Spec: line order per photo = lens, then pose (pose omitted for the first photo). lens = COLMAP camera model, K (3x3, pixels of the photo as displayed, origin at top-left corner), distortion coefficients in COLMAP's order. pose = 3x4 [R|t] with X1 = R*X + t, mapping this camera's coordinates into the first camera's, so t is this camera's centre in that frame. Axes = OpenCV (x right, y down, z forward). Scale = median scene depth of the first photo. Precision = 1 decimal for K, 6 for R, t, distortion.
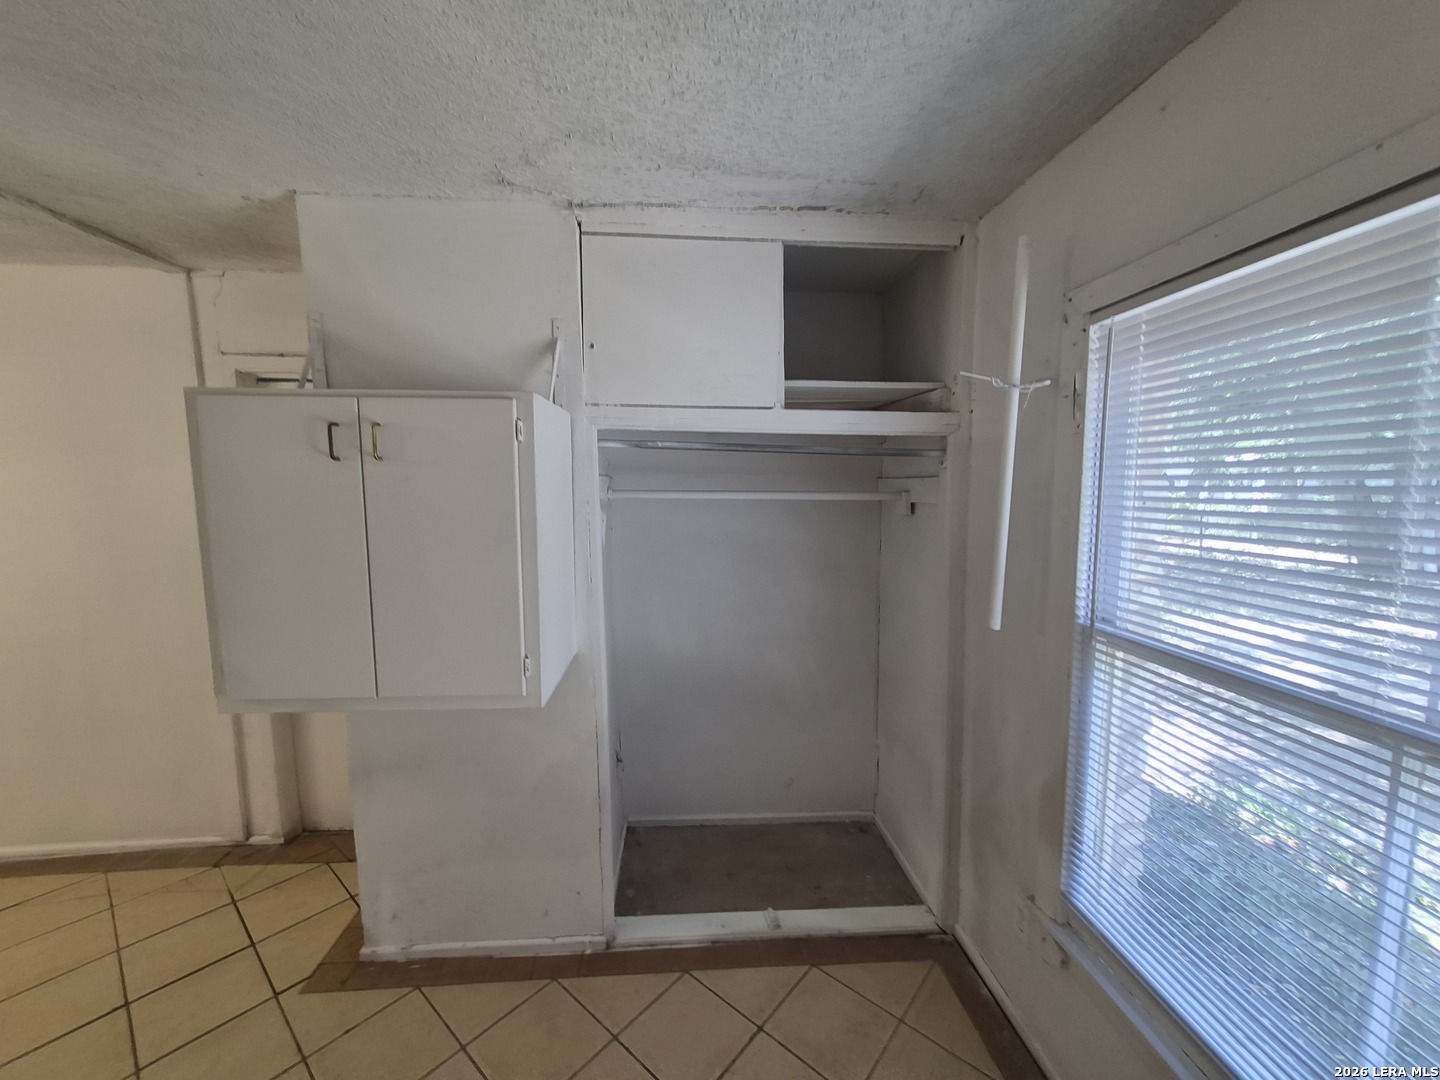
lens RADIAL K [[566.3, 0, 709.8], [0, 566.3, 545.1], [0, 0, 1]] dist [0.012765, -0.002747]
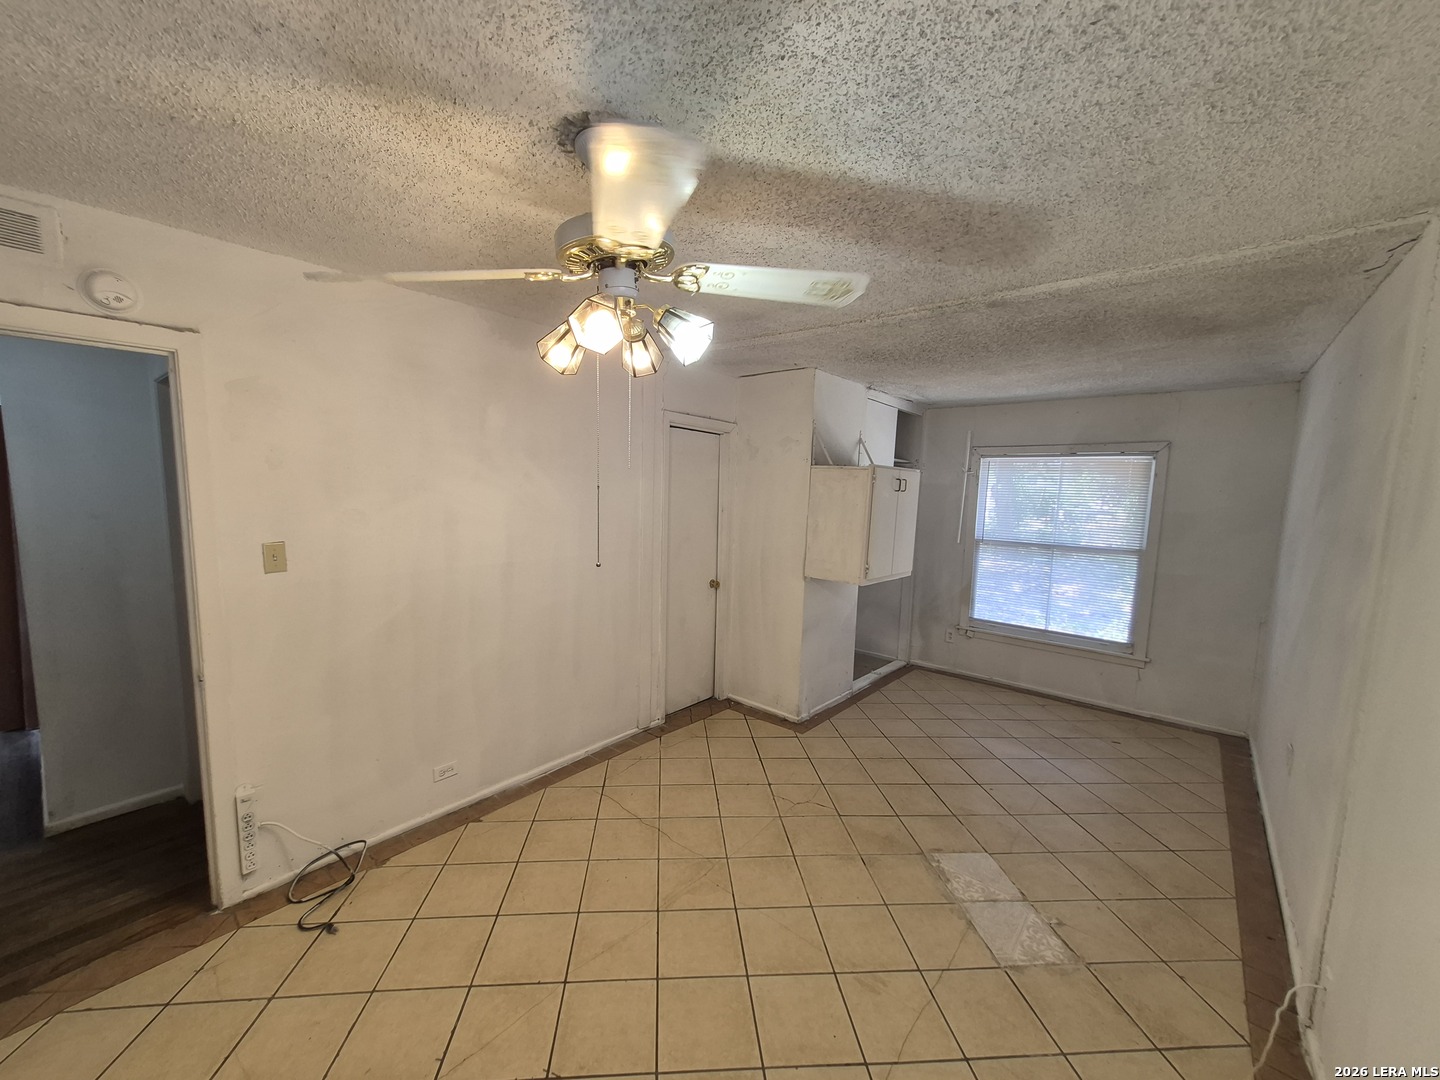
lens RADIAL K [[566.3, 0, 709.8], [0, 566.3, 545.1], [0, 0, 1]] dist [0.012765, -0.002747]
pose [[0.699316, -0.052235, 0.712901, -2.320646], [0.040520, 0.998620, 0.033421, -0.008709], [-0.713663, 0.005515, 0.700467, -0.232281]]
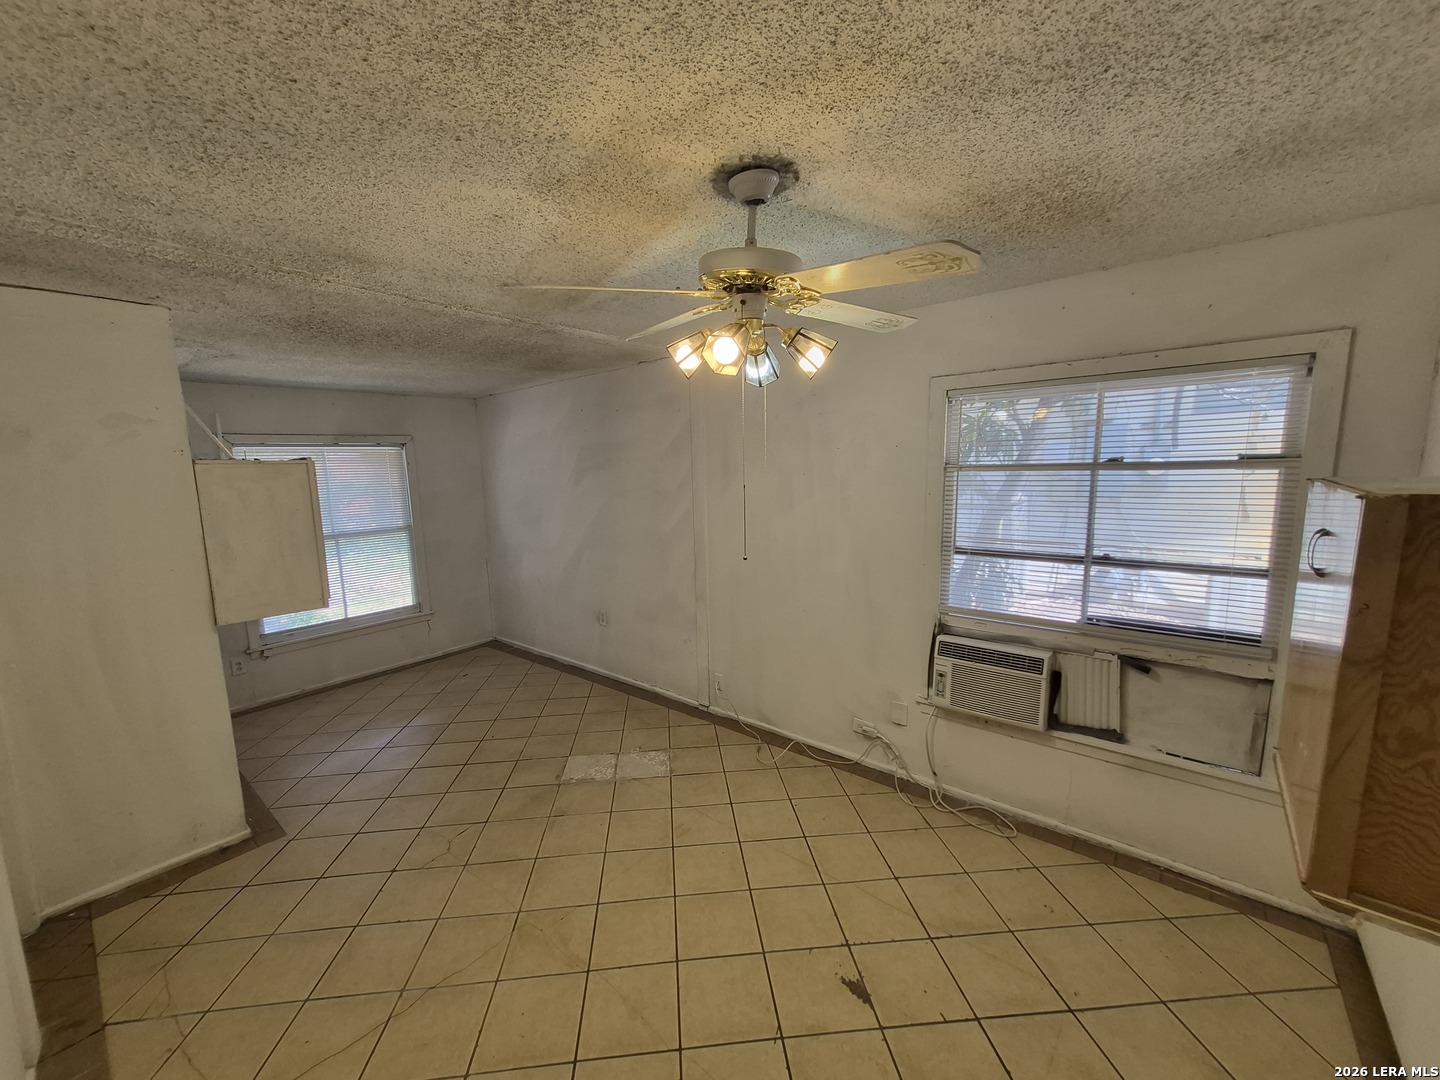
lens RADIAL K [[566.3, 0, 709.8], [0, 566.3, 545.1], [0, 0, 1]] dist [0.012765, -0.002747]
pose [[-0.713275, -0.069355, 0.697445, -2.425991], [0.108263, 0.972247, 0.207402, -0.162977], [-0.692473, 0.223442, -0.685970, 1.038491]]
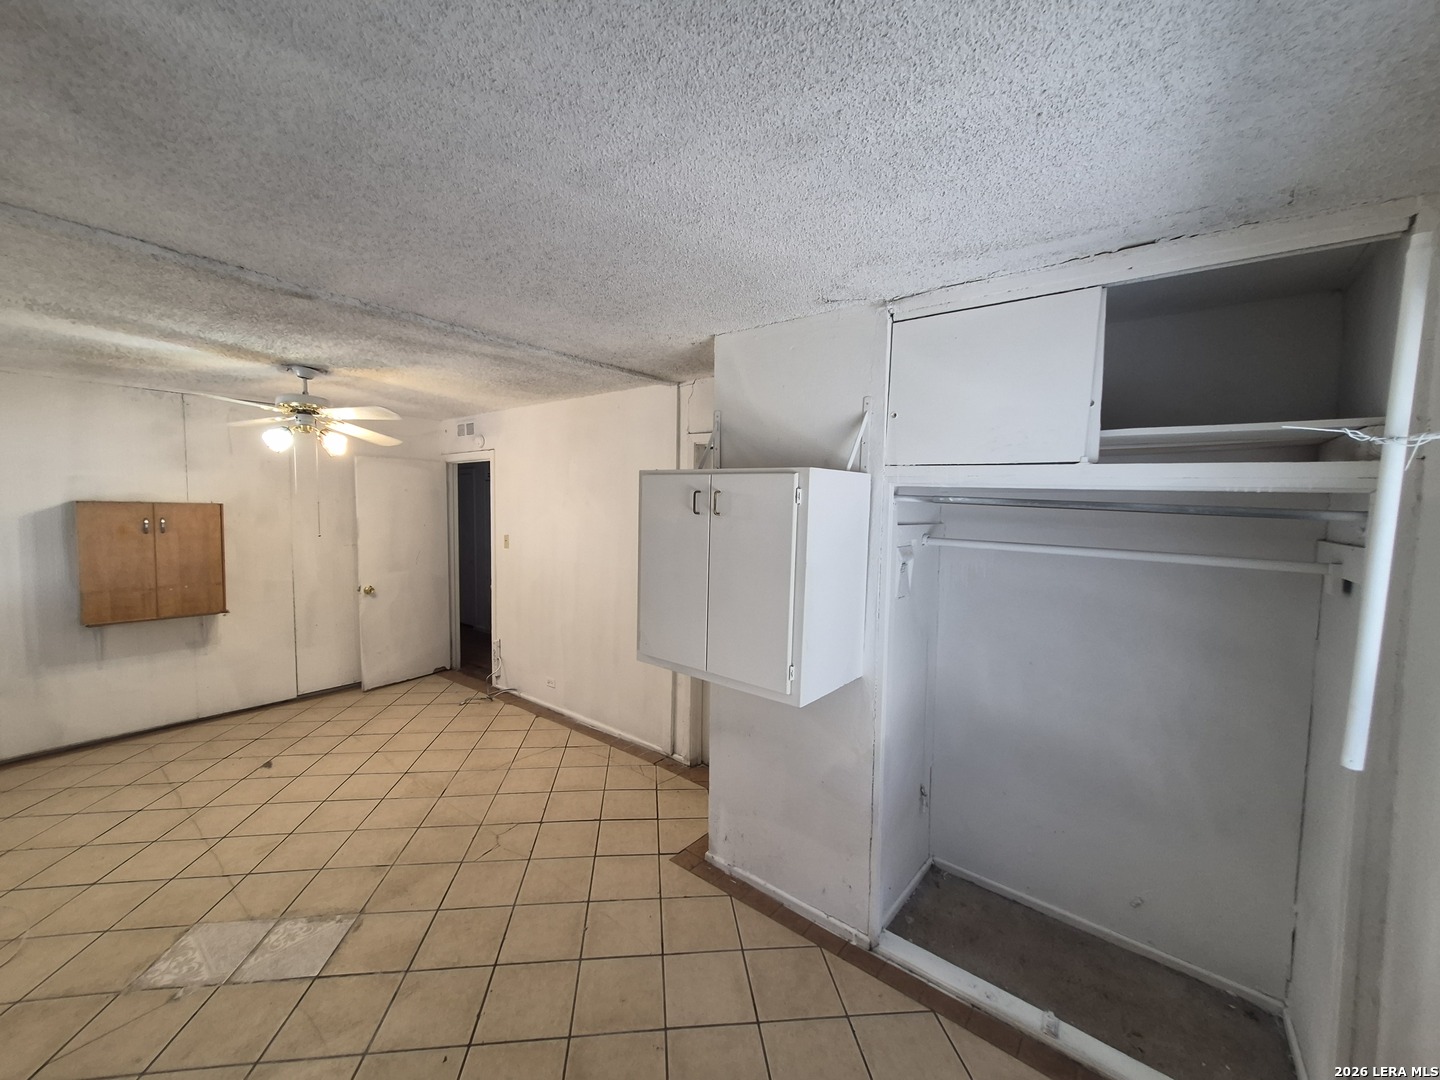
lens RADIAL K [[566.3, 0, 709.8], [0, 566.3, 545.1], [0, 0, 1]] dist [0.012765, -0.002747]
pose [[0.735568, 0.069291, -0.673898, 0.294175], [-0.098596, 0.995113, -0.005300, -0.040676], [0.670238, 0.070342, 0.738806, -0.086445]]
